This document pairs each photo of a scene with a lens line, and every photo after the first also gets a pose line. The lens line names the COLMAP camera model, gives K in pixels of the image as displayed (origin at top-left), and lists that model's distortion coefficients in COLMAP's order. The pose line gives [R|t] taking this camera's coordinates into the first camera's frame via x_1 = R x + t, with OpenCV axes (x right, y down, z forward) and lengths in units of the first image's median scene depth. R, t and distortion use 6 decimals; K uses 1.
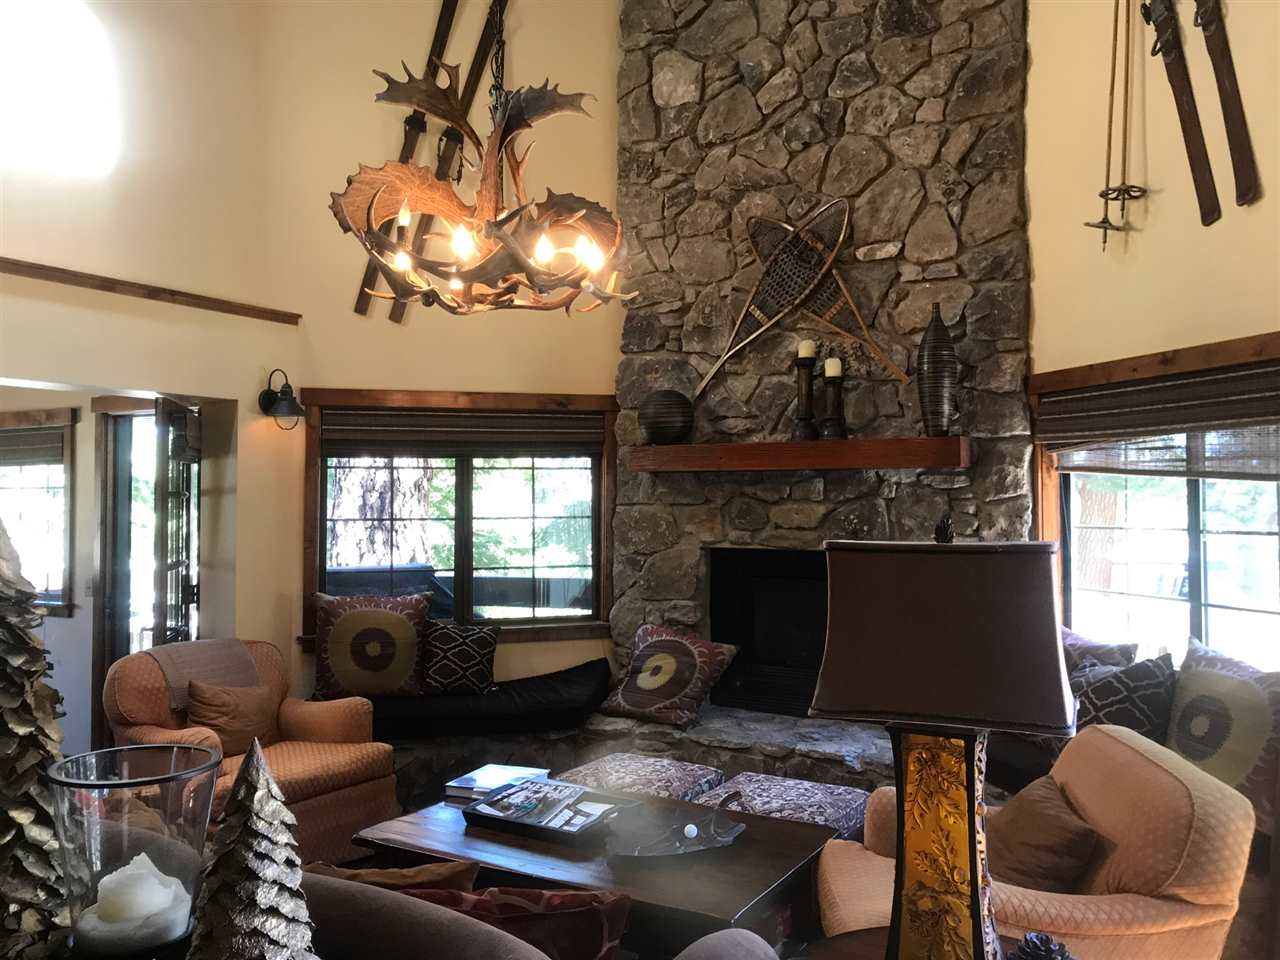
lens RADIAL K [[1032.7, 0, 642.2], [0, 1032.7, 483.0], [0, 0, 1]] dist [0.022417, -0.018797]
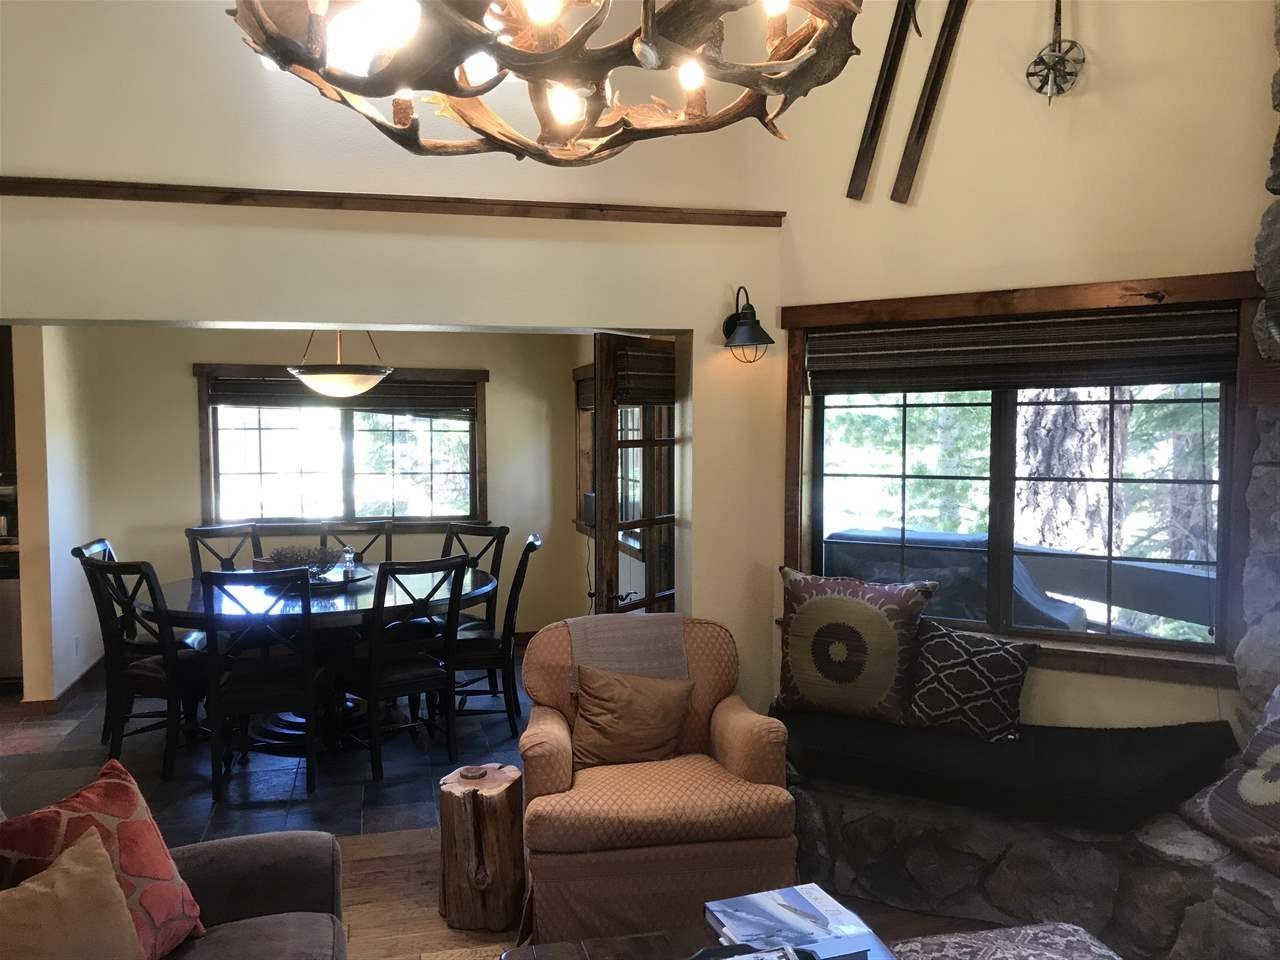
lens RADIAL K [[1032.7, 0, 648.4], [0, 1032.7, 485.0], [0, 0, 1]] dist [0.022417, -0.018797]
pose [[0.686287, 0.037752, -0.726350, 0.182242], [0.011774, 0.997945, 0.062992, -0.007939], [0.727236, -0.051783, 0.684432, 0.397332]]
